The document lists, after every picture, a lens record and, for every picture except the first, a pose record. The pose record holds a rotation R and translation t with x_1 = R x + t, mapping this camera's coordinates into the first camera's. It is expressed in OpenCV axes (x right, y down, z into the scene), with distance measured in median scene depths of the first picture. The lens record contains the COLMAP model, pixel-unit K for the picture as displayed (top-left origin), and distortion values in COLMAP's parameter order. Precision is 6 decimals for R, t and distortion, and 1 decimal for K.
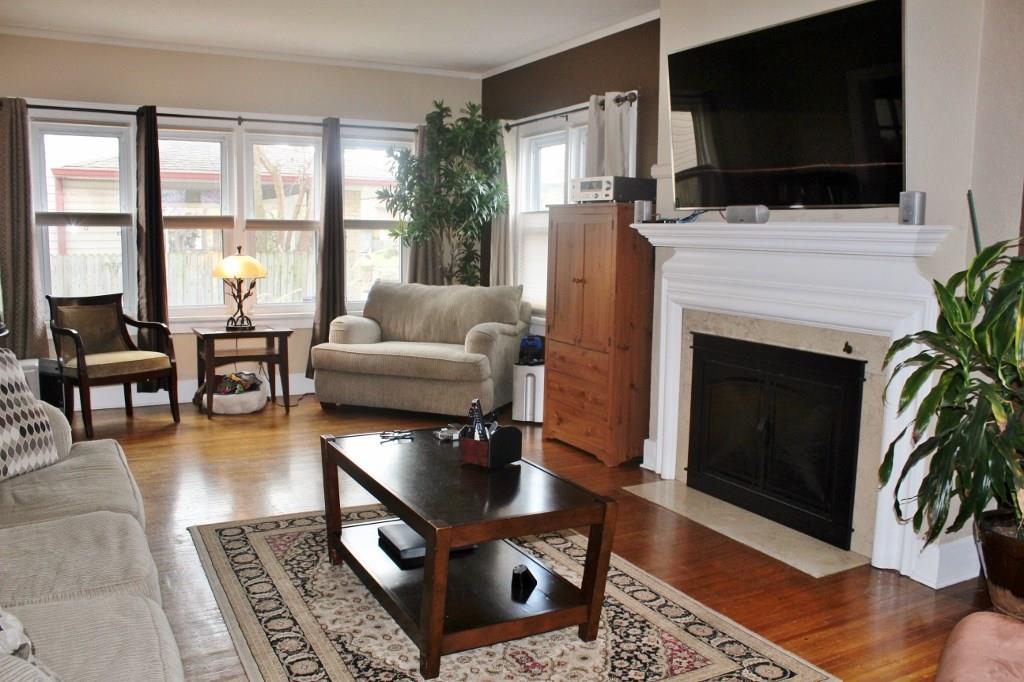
lens RADIAL K [[838.2, 0, 512.0], [0, 838.2, 341.0], [0, 0, 1]] dist [-0.152554, -0.000749]
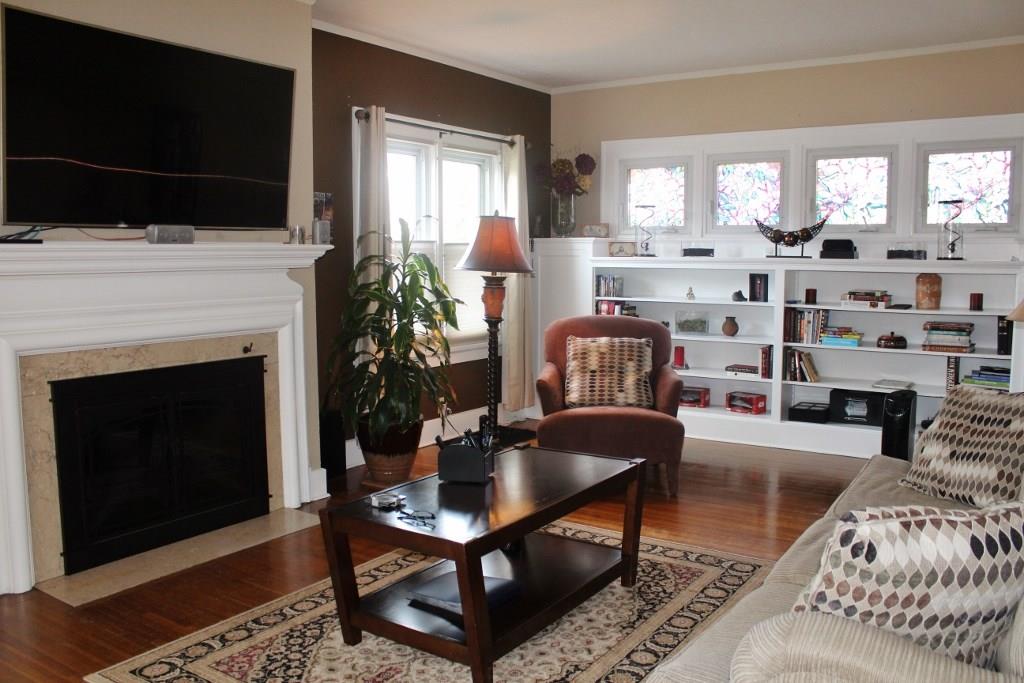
lens RADIAL K [[838.2, 0, 512.0], [0, 838.2, 341.5], [0, 0, 1]] dist [-0.152554, -0.000749]
pose [[-0.456713, -0.092776, 0.884763, -0.785662], [0.117974, 0.979447, 0.163602, -0.145647], [-0.881757, 0.179099, -0.436381, 1.138516]]
